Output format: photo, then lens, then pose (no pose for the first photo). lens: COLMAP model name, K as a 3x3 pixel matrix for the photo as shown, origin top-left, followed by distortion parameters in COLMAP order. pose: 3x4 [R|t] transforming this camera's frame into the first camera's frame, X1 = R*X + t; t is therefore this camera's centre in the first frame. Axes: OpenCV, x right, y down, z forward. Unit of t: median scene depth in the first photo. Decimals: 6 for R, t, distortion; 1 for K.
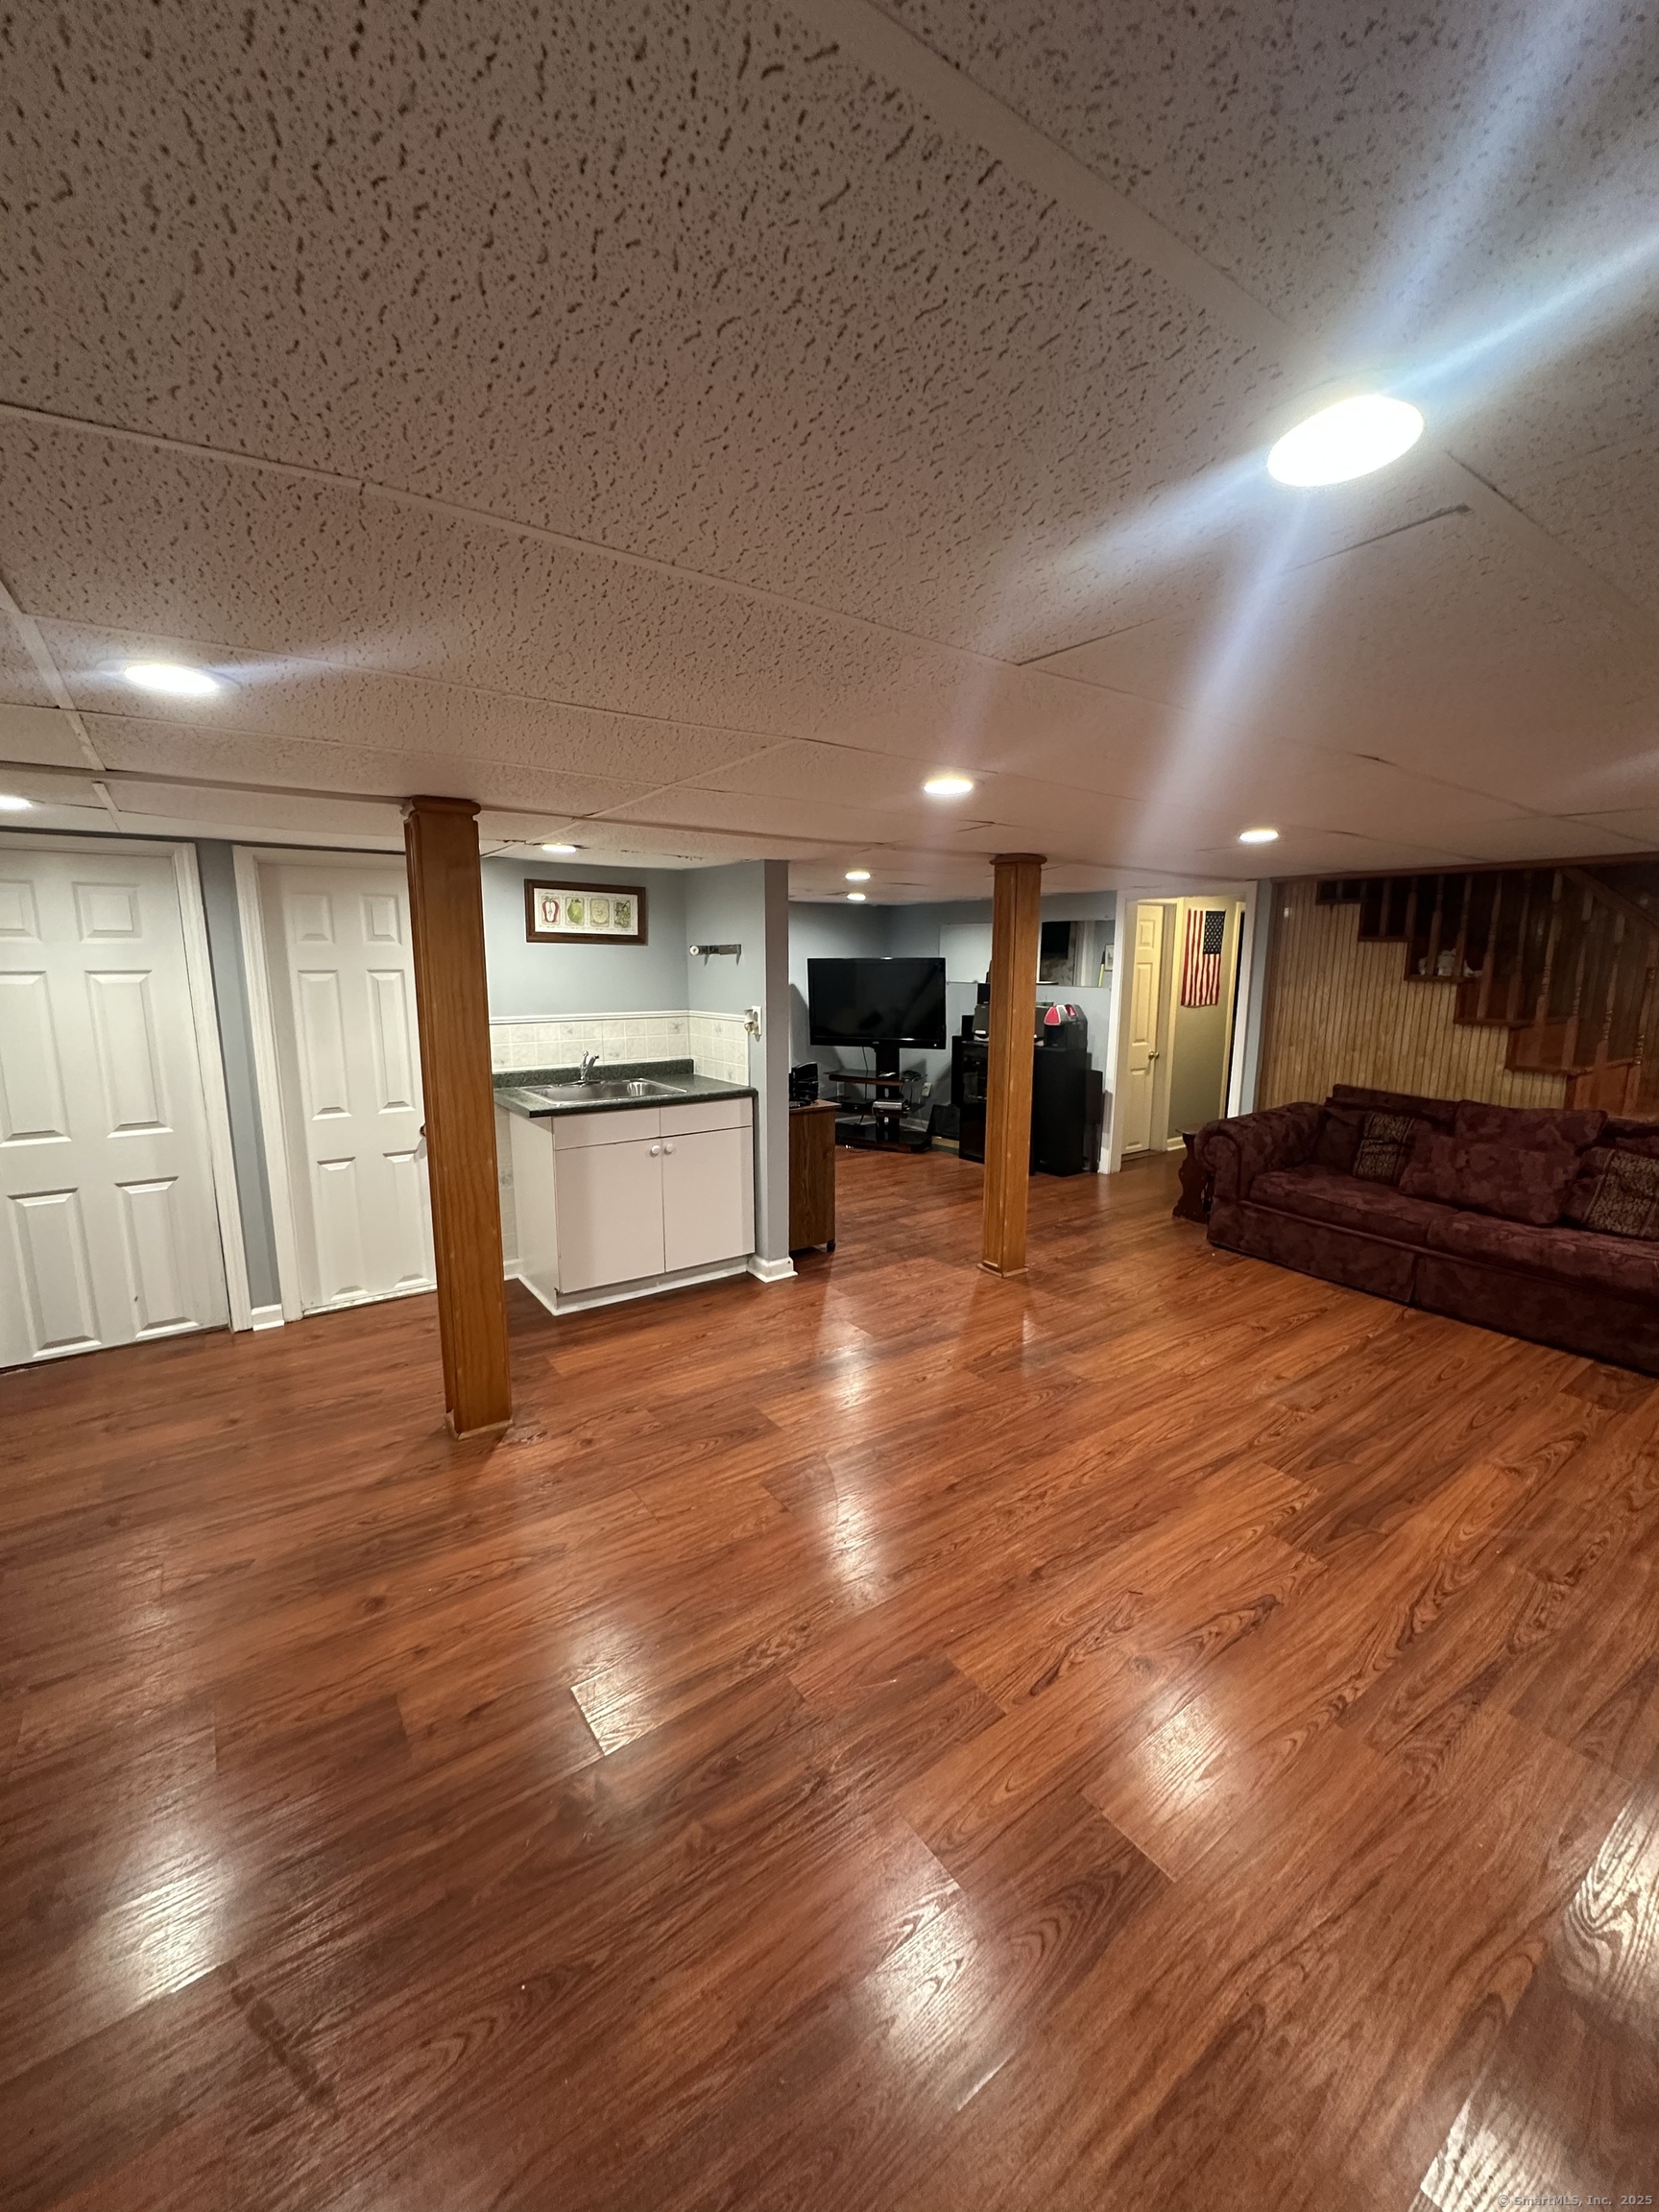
lens RADIAL K [[877.6, 0, 830.9], [0, 877.6, 1110.2], [0, 0, 1]] dist [0.001313, 0.000239]
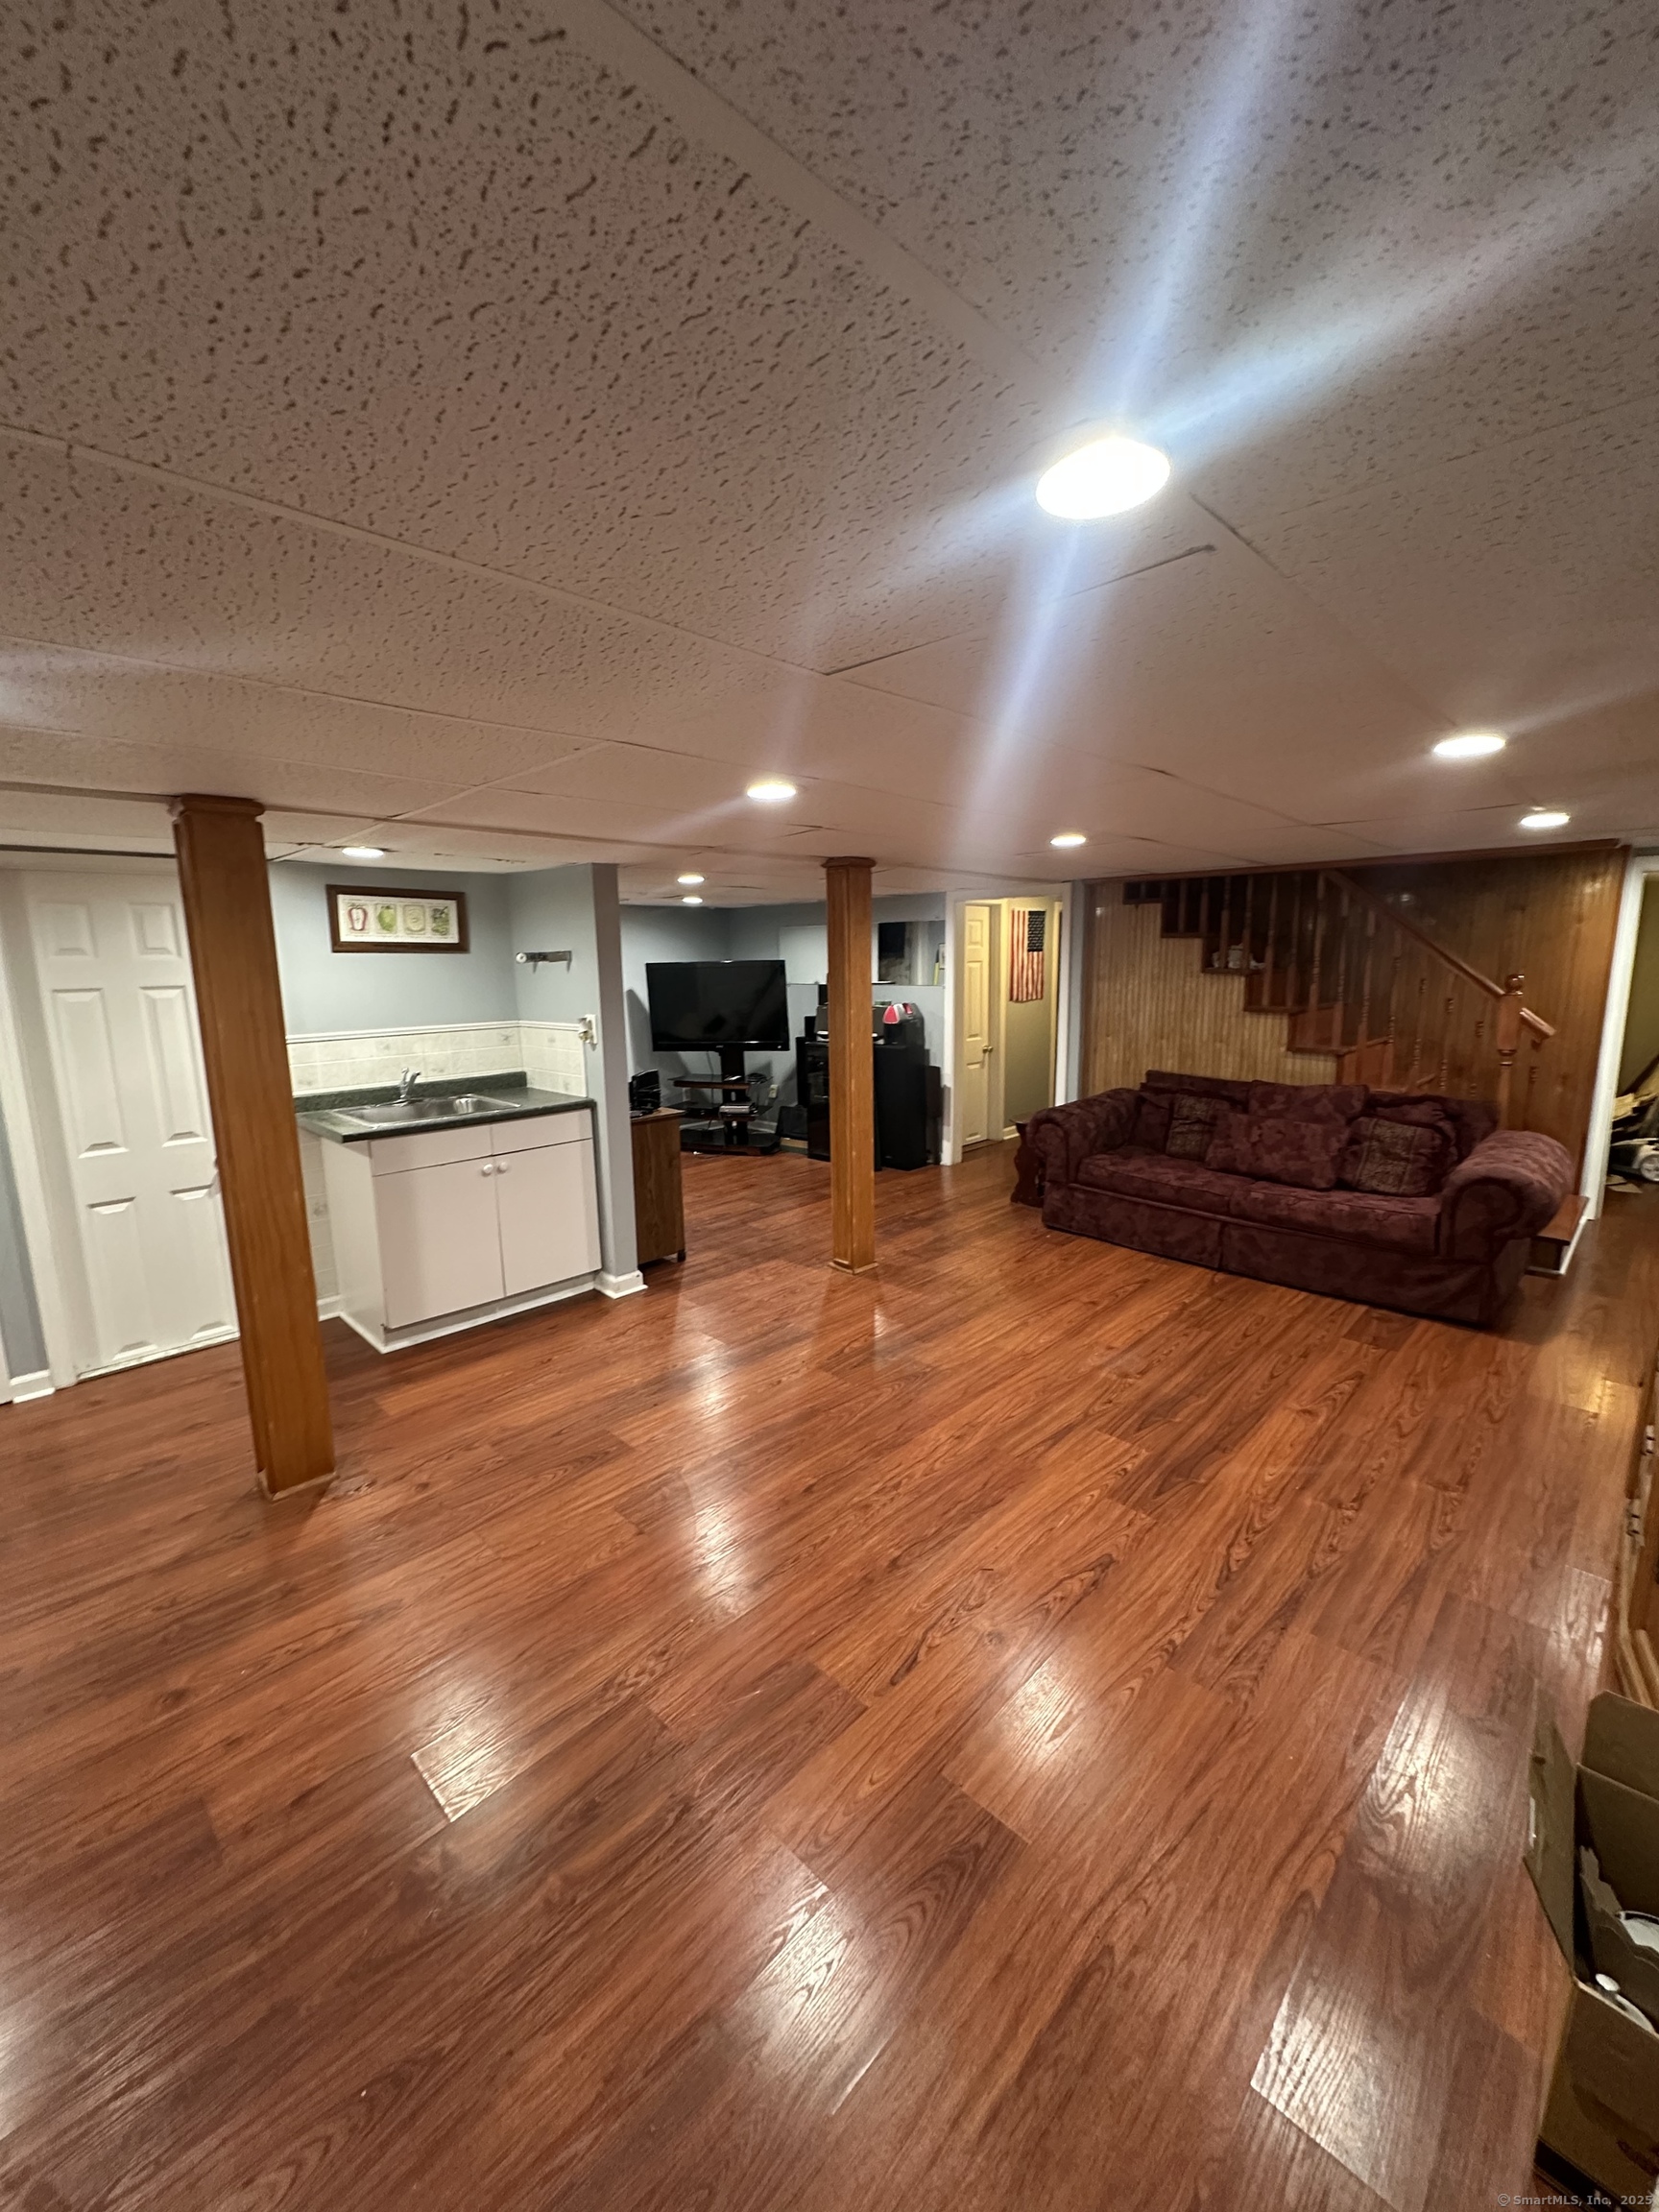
lens RADIAL K [[877.6, 0, 830.2], [0, 877.6, 1110.2], [0, 0, 1]] dist [0.001313, 0.000239]
pose [[0.984598, -0.048124, 0.168082, 0.013387], [0.048451, 0.998823, 0.002155, -0.004146], [-0.167988, 0.006022, 0.985771, 0.002273]]
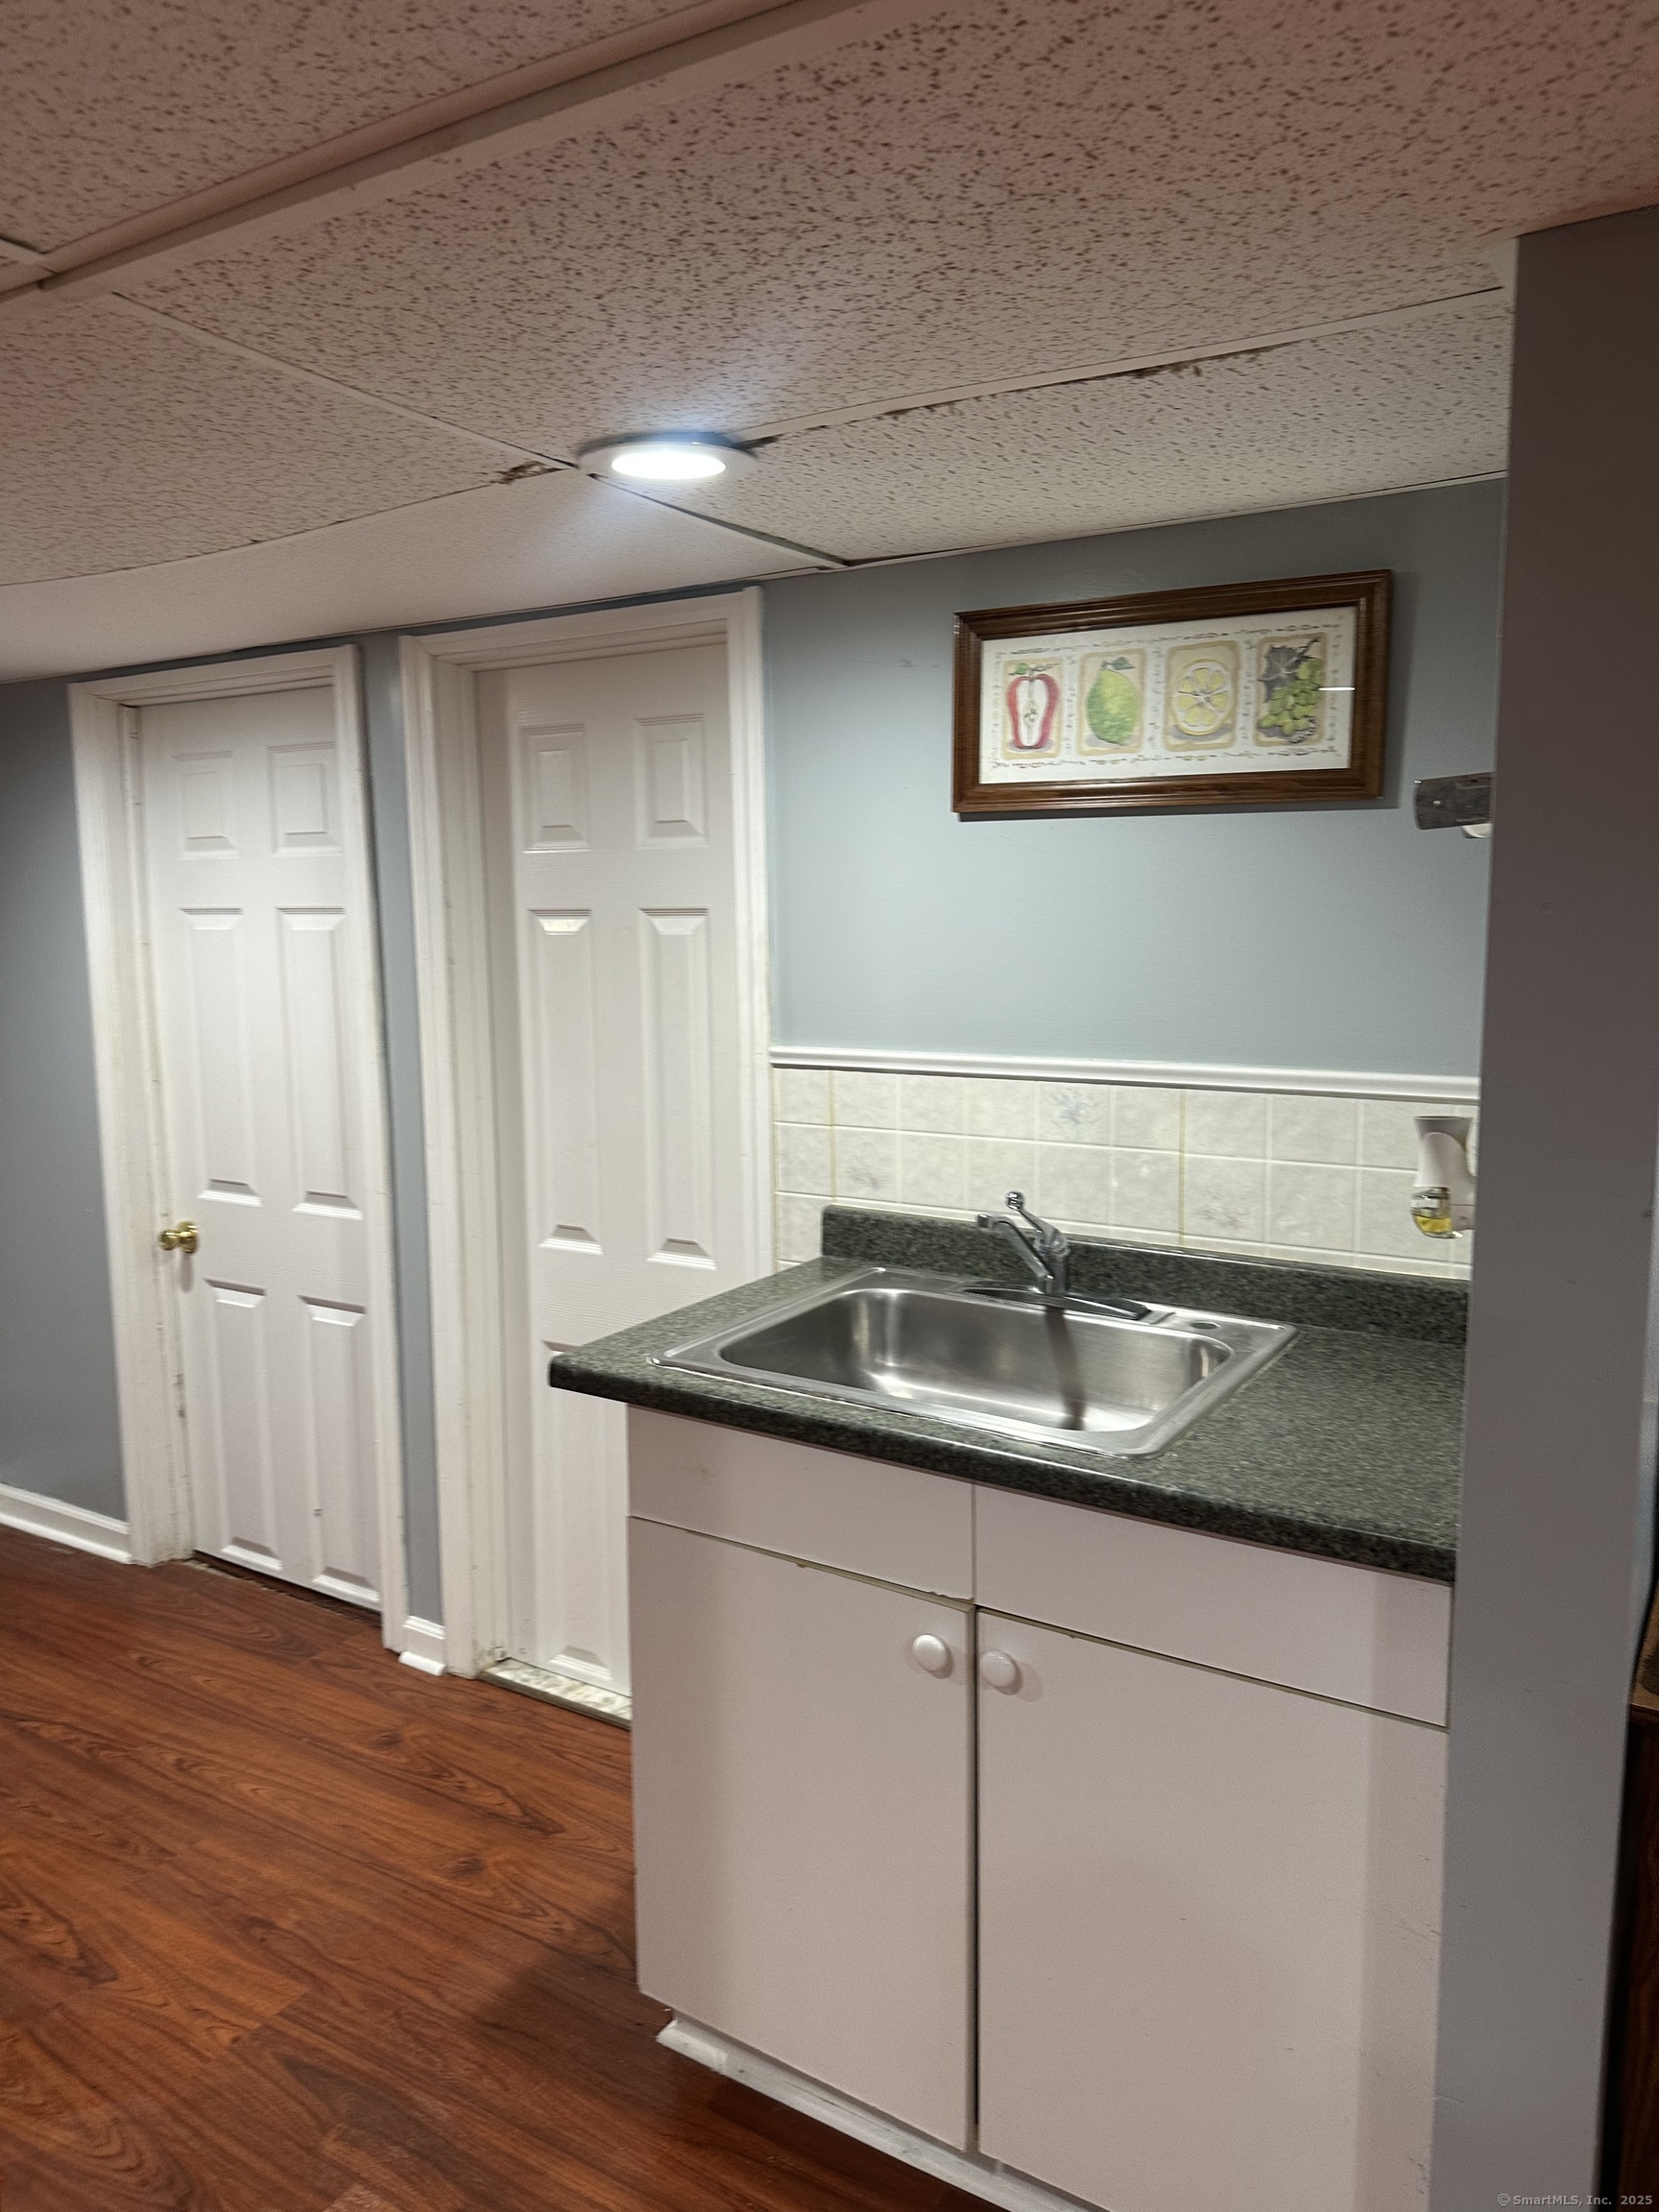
lens RADIAL K [[1559.7, 0, 826.1], [0, 1559.7, 1095.4], [0, 0, 1]] dist [0.041356, -0.044696]
pose [[0.378731, 0.109684, -0.918985, 0.297685], [-0.148512, 0.987288, 0.056632, -0.223348], [0.913514, 0.115032, 0.390205, 1.414232]]
